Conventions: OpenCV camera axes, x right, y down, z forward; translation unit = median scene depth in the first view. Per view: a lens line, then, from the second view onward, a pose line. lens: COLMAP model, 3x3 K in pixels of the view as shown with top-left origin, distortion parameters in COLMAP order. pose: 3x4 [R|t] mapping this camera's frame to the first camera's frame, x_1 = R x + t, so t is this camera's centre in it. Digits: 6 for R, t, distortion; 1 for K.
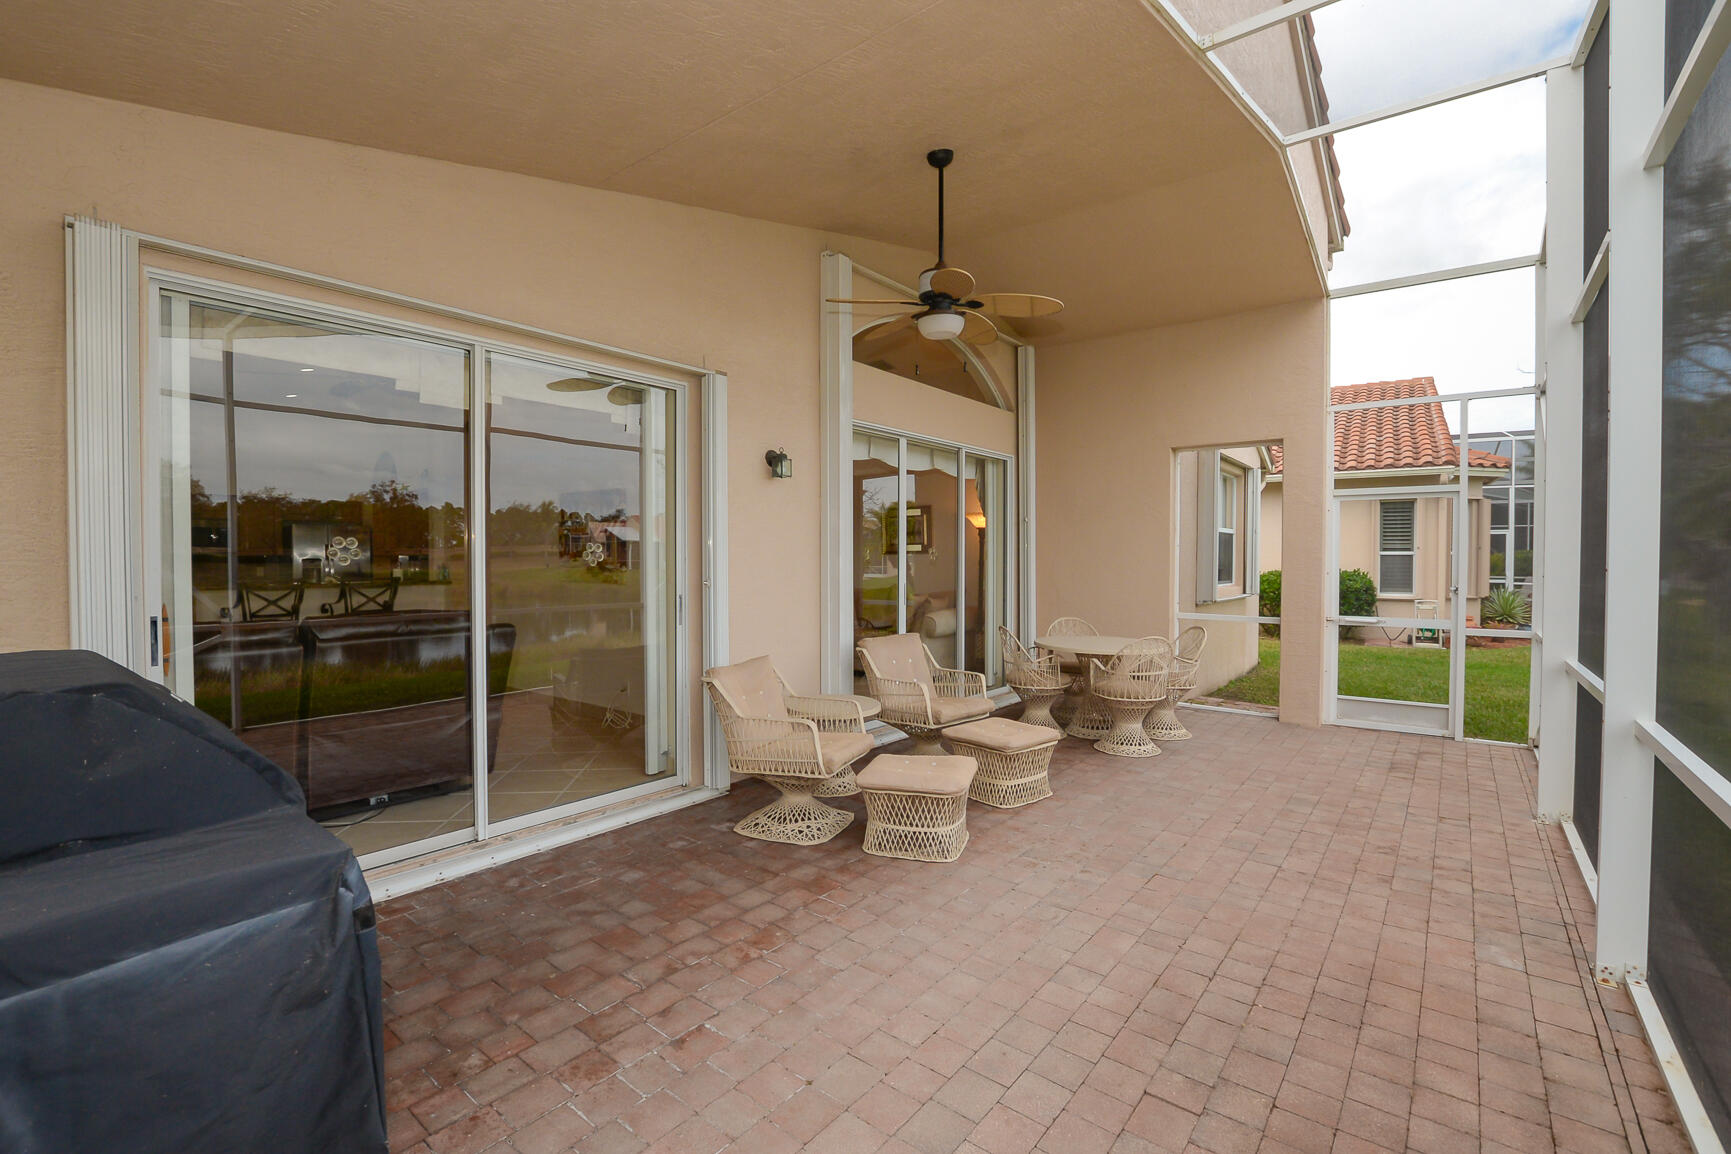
lens RADIAL K [[772.5, 0, 860.4], [0, 772.5, 579.9], [0, 0, 1]] dist [-0.033933, 0.004774]
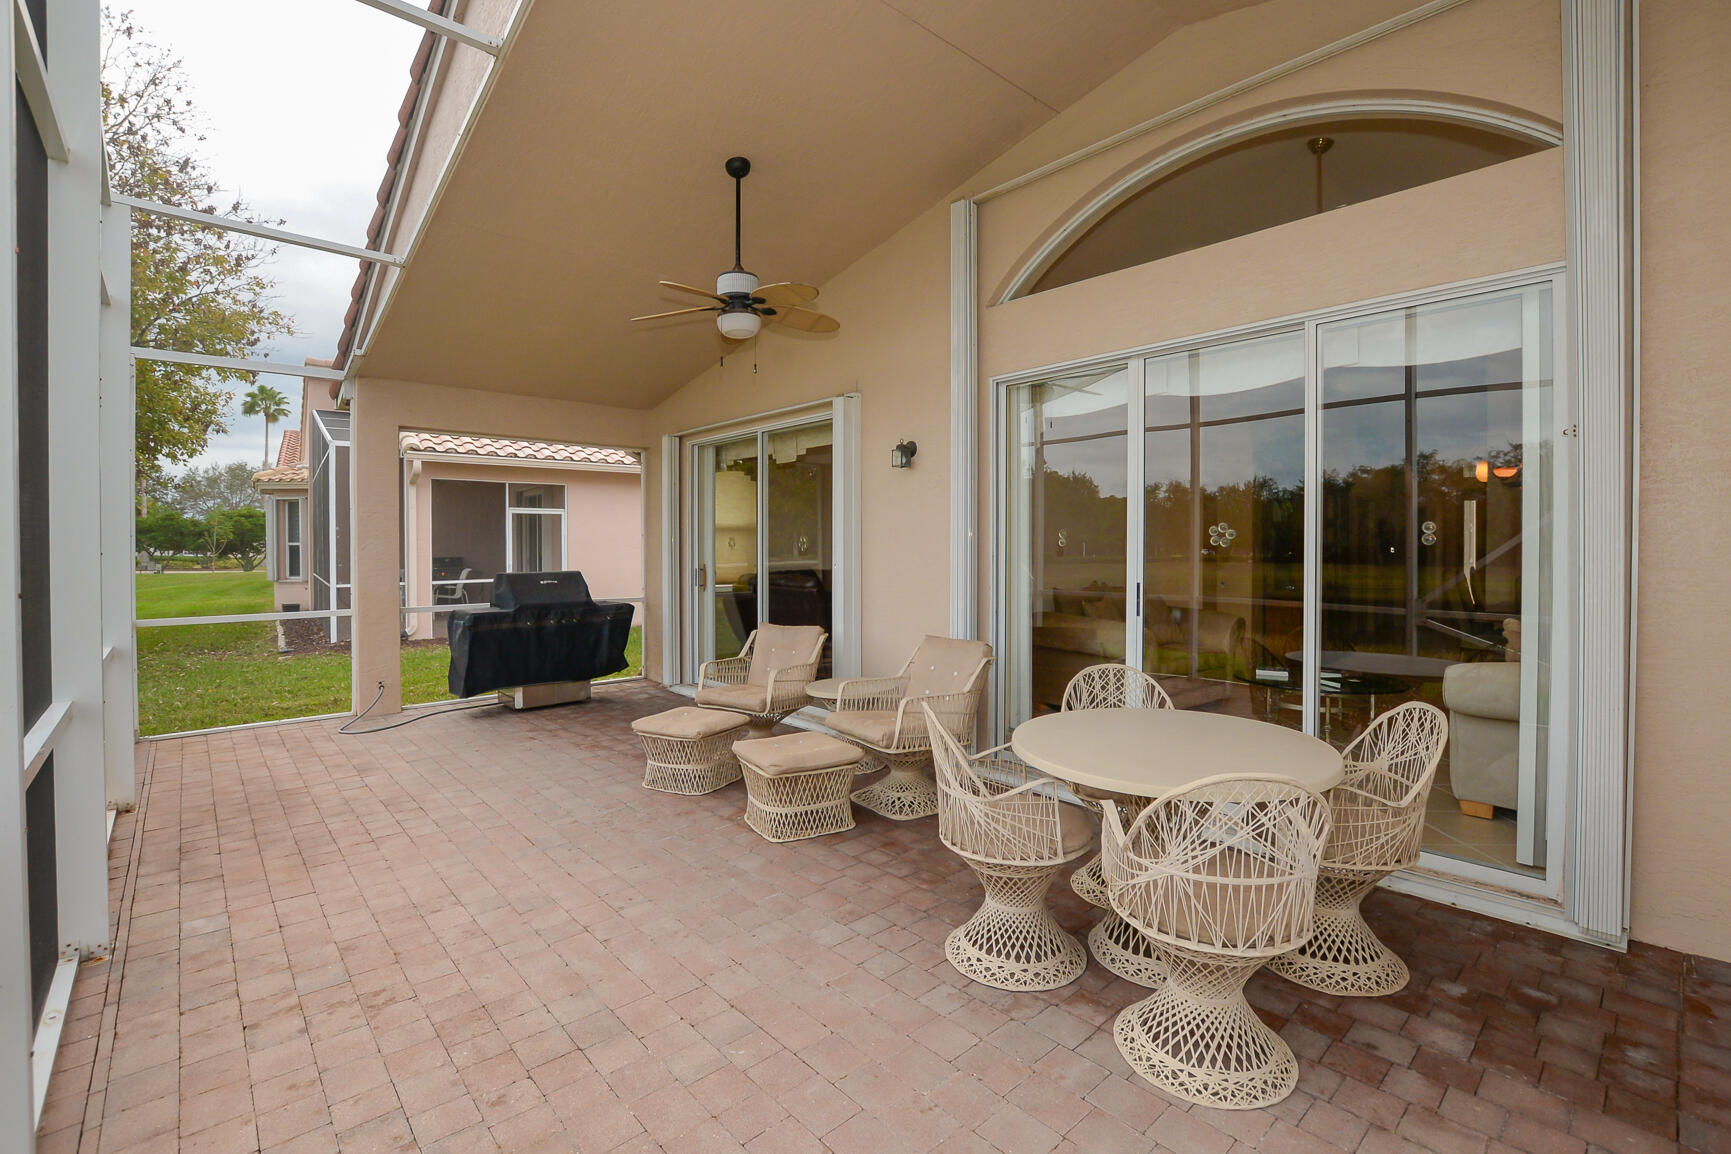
lens RADIAL K [[772.5, 0, 860.3], [0, 772.5, 560.7], [0, 0, 1]] dist [-0.033933, 0.004774]
pose [[-0.171718, 0.018621, -0.984970, 1.323598], [-0.022932, 0.999475, 0.022893, -0.041291], [0.984879, 0.026518, -0.171201, 1.593274]]
